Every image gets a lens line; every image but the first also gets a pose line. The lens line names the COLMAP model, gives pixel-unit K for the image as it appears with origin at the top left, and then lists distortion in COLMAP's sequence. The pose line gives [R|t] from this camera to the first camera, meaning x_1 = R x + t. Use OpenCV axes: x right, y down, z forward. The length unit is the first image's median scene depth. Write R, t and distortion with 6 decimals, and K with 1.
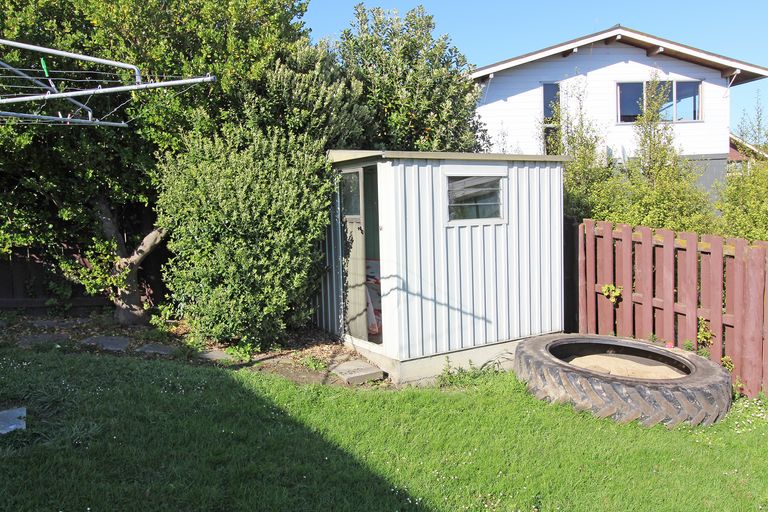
lens RADIAL K [[608.1, 0, 384.0], [0, 608.1, 256.0], [0, 0, 1]] dist [0.003072, 0.000722]
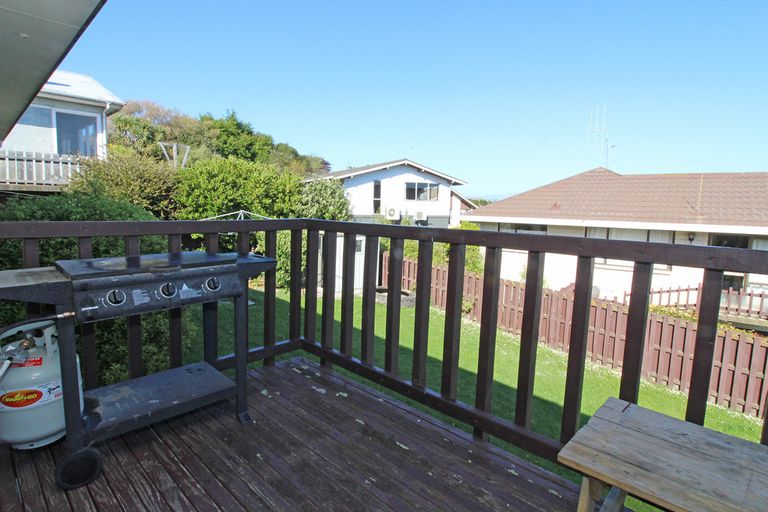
lens RADIAL K [[344.7, 0, 384.0], [0, 344.7, 256.0], [0, 0, 1]] dist [0.000021, -0.000002]
pose [[0.955205, 0.036811, 0.293646, -0.069387], [-0.041412, 0.999097, 0.009465, -0.017434], [-0.293032, -0.021201, 0.955867, -0.241493]]
